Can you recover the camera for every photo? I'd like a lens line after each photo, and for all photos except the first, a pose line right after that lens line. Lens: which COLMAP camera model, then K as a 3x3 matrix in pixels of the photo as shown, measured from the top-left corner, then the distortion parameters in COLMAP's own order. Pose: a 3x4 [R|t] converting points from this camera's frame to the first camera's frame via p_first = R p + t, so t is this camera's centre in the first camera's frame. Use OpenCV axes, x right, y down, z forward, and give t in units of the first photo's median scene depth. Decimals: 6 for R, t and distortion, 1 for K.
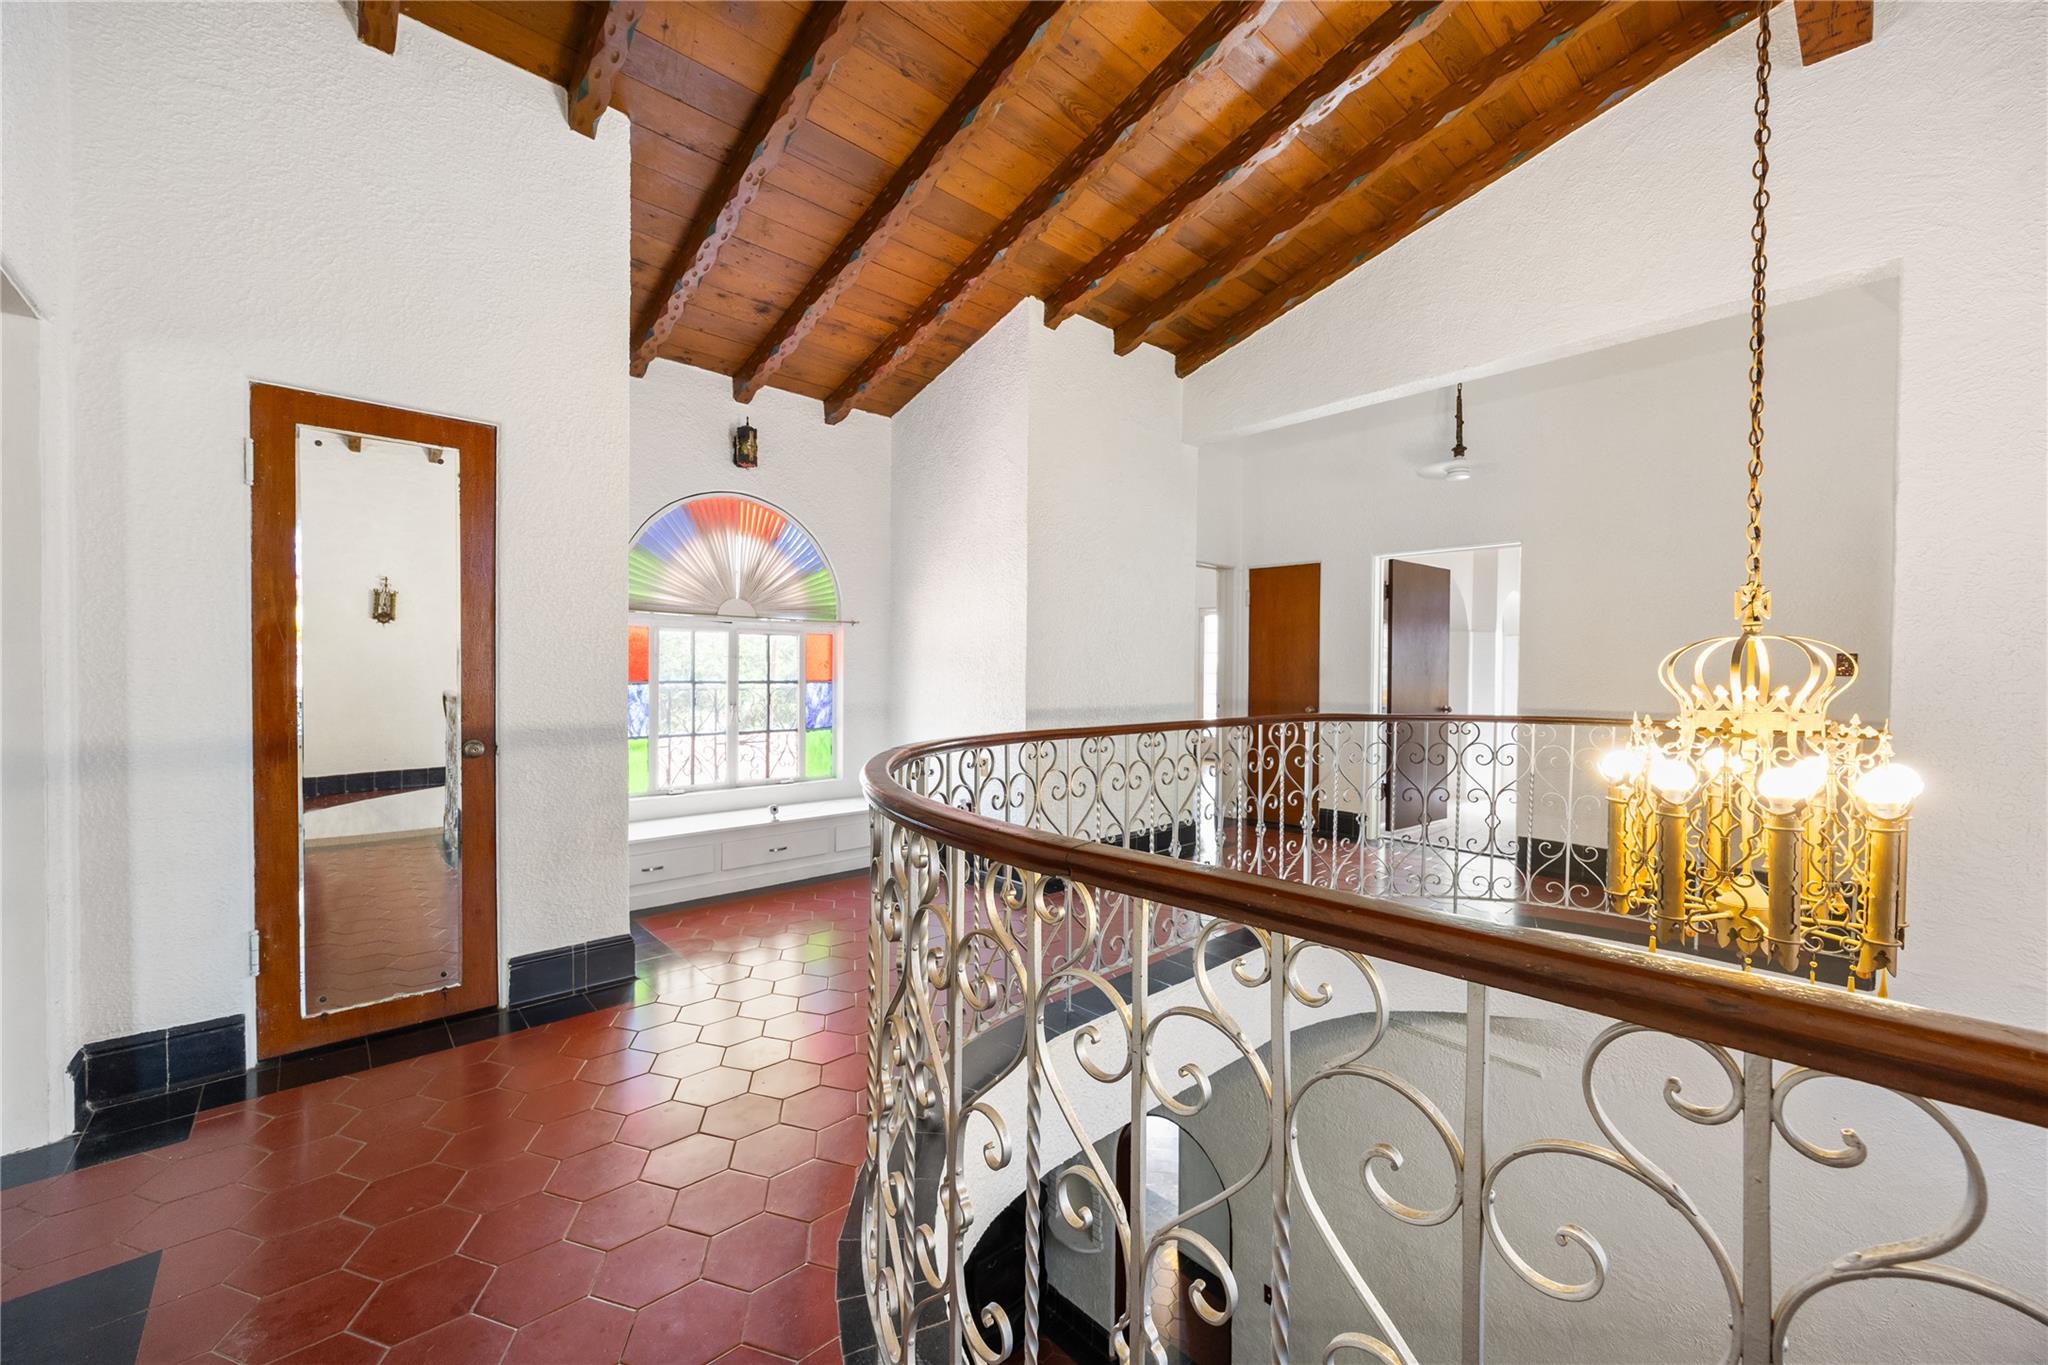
lens RADIAL K [[794.4, 0, 1037.7], [0, 794.4, 672.9], [0, 0, 1]] dist [0.000390, -0.000953]
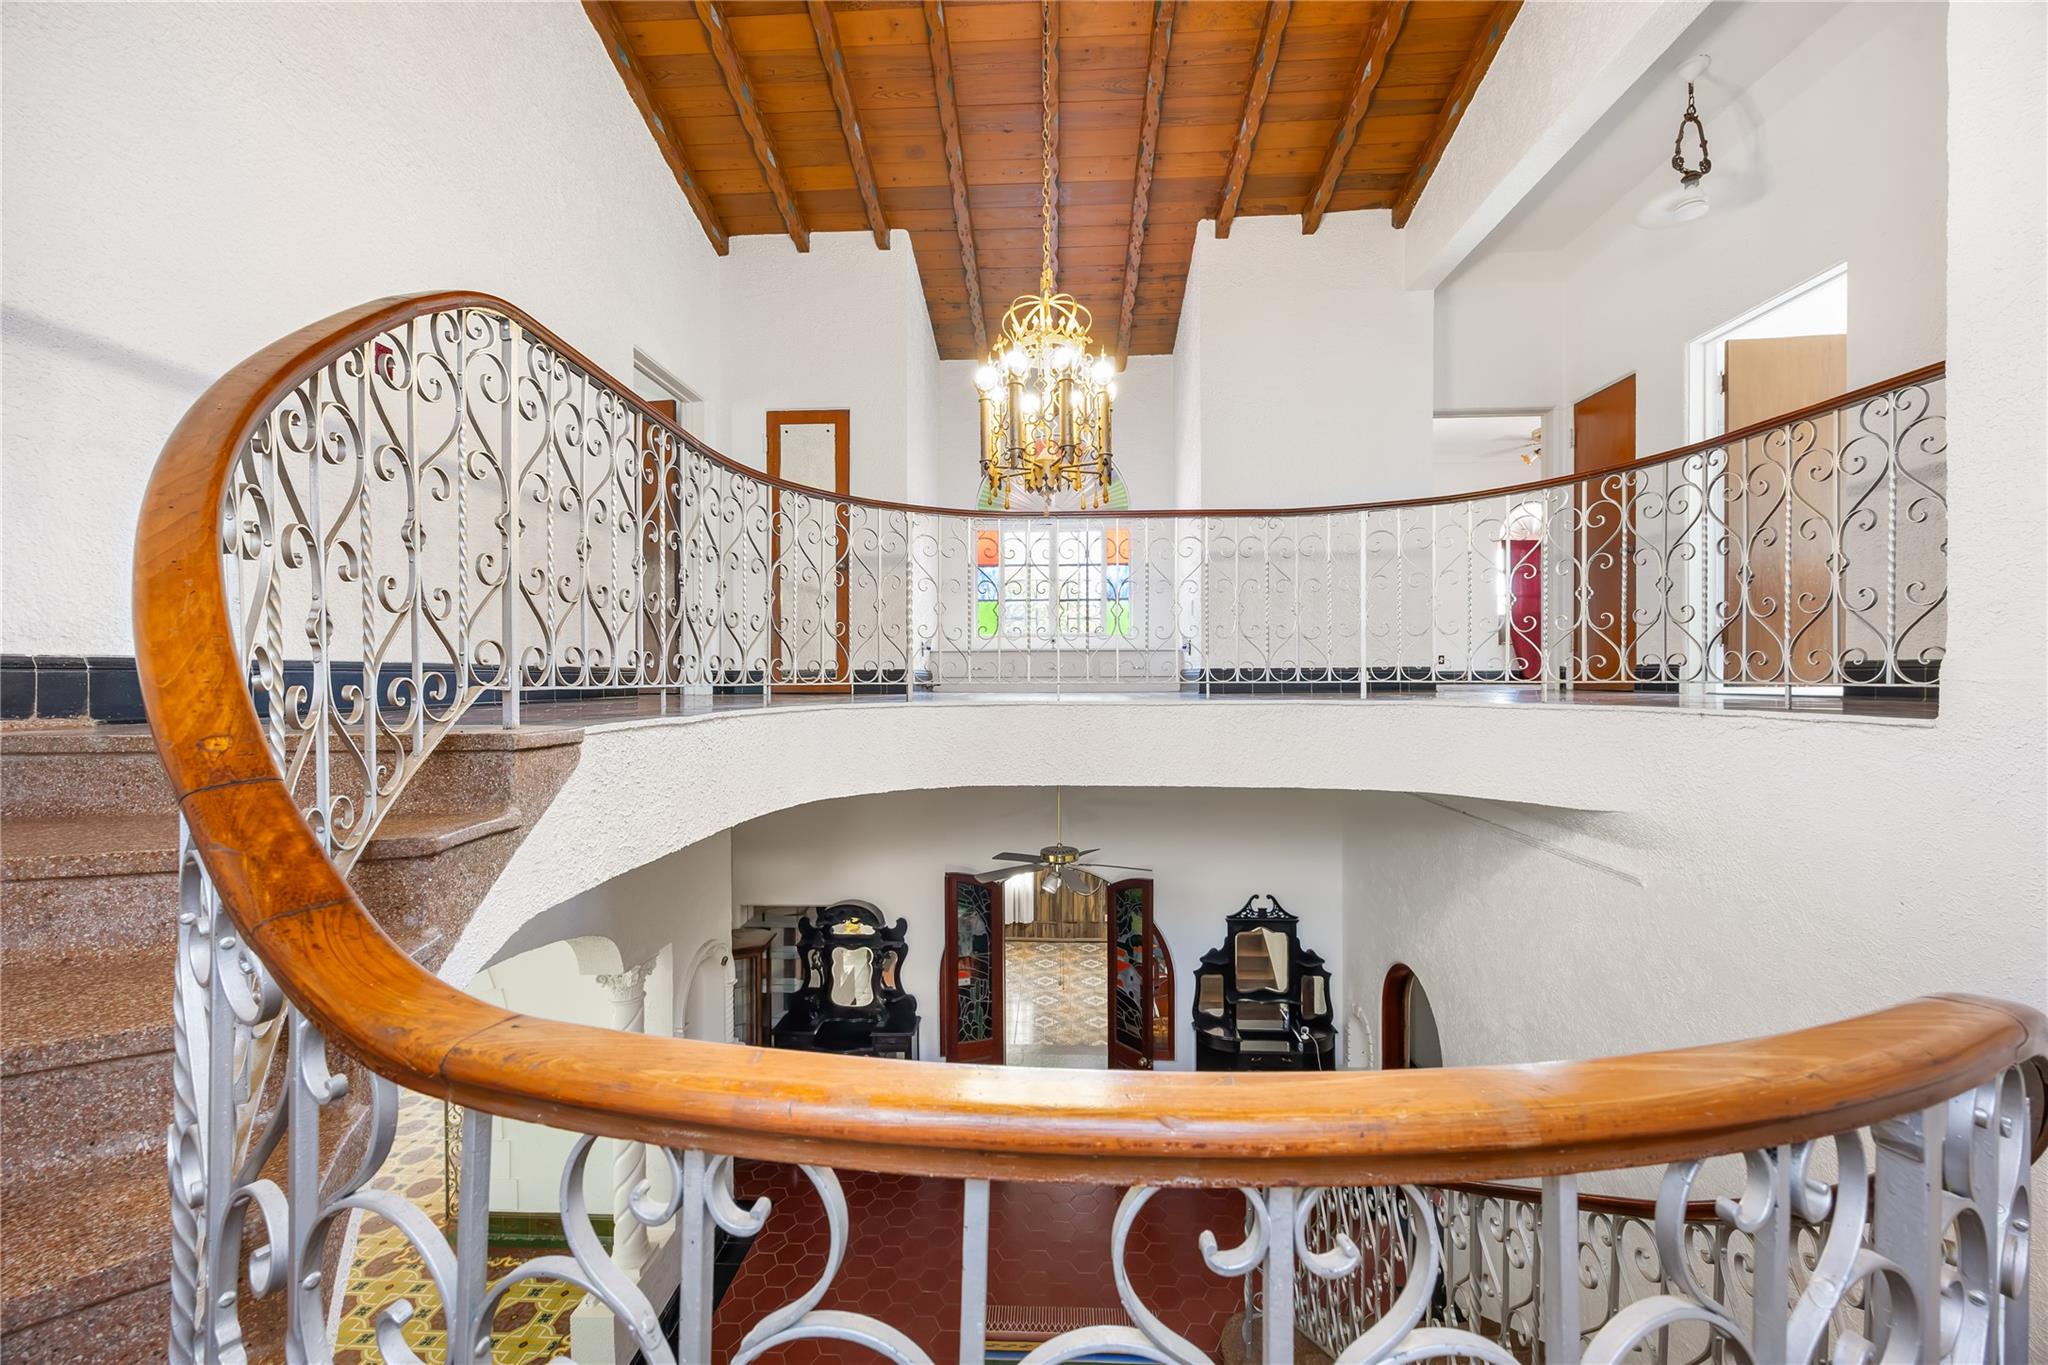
lens RADIAL K [[794.4, 0, 1021.6], [0, 794.4, 684.6], [0, 0, 1]] dist [0.000390, -0.000953]
pose [[0.690679, -0.003962, -0.723151, 0.692778], [0.004116, 0.999990, -0.001547, 0.254371], [0.723150, -0.001908, 0.690688, -0.064368]]
